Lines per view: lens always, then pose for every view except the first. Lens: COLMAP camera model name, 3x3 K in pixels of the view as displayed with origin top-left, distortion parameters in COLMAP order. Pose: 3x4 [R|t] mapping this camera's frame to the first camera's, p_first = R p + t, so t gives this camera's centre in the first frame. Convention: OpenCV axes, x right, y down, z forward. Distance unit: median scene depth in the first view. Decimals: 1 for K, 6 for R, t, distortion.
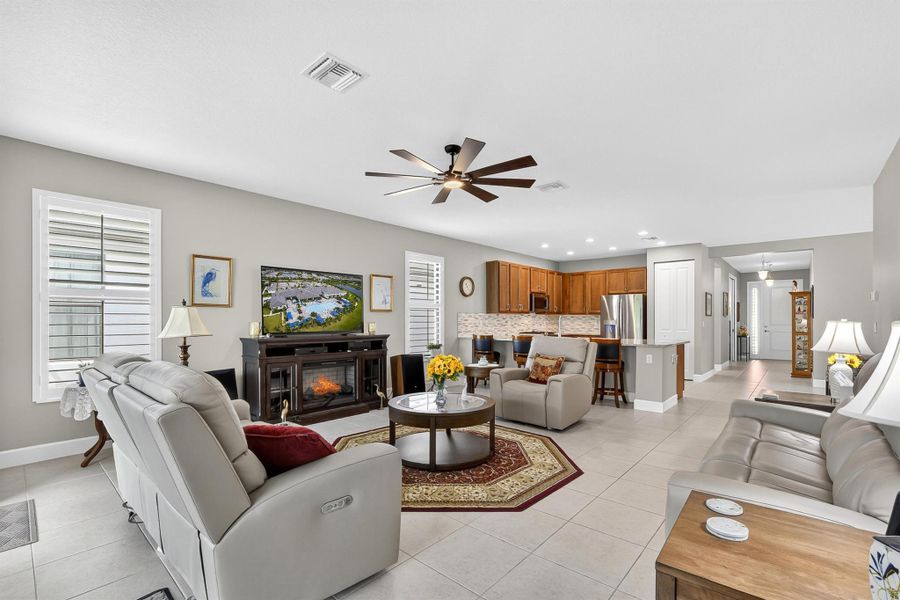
lens RADIAL K [[401.4, 0, 439.9], [0, 401.4, 324.1], [0, 0, 1]] dist [-0.000310, -0.000027]
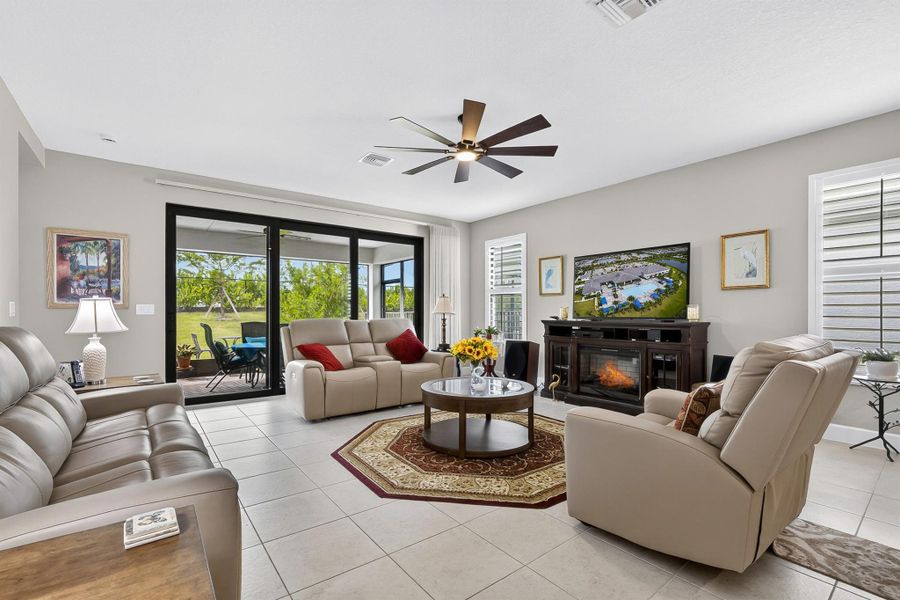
lens RADIAL K [[409.2, 0, 453.7], [0, 409.2, 309.1], [0, 0, 1]] dist [-0.003443, -0.000466]
pose [[-0.164524, -0.004410, -0.986363, 0.673232], [-0.005881, 0.999977, -0.003490, 0.005986], [0.986356, 0.005226, -0.164546, 0.759638]]
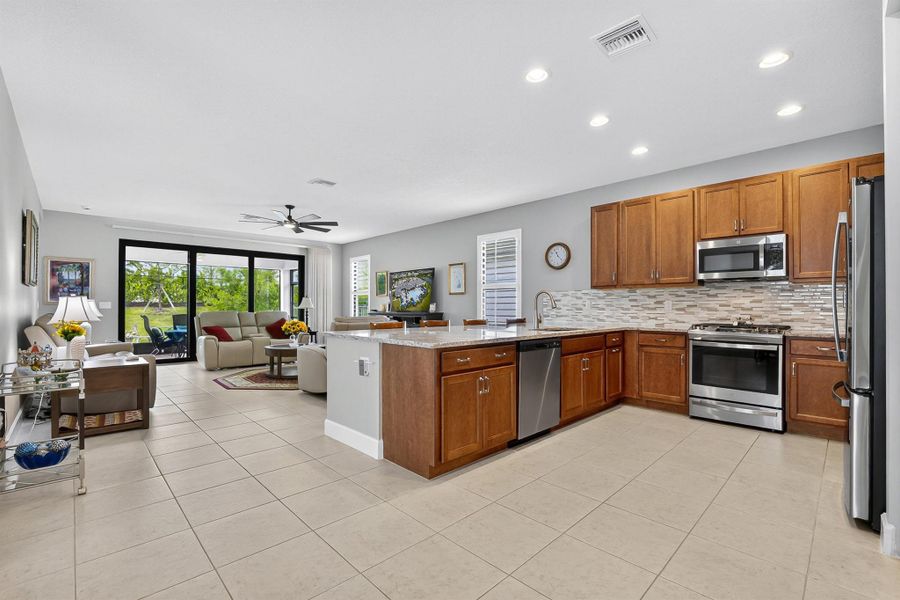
lens RADIAL K [[396.1, 0, 435.4], [0, 396.1, 302.4], [0, 0, 1]] dist [-0.000674, 0.000059]
pose [[-0.075793, -0.008316, -0.997089, 1.206919], [-0.006270, 0.999949, -0.007863, 0.000768], [0.997104, 0.005655, -0.075841, 1.214584]]
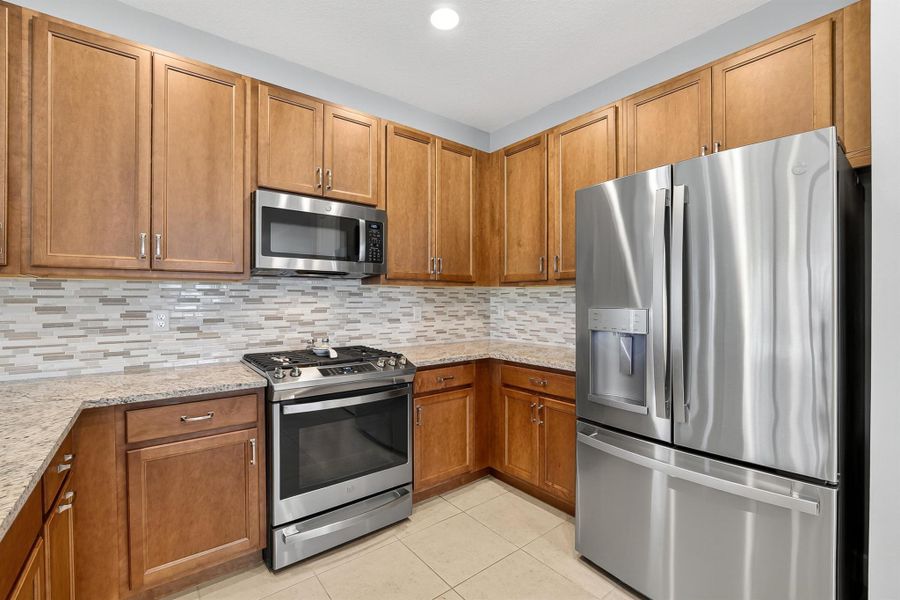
lens RADIAL K [[381.3, 0, 450.0], [0, 381.3, 300.0], [0, 0, 1]] dist [-0.002834, -0.000295]
pose [[0.984921, 0.002143, -0.172991, 0.631588], [-0.002749, 0.999991, -0.003266, -0.022907], [0.172982, 0.003693, 0.984918, 1.347366]]
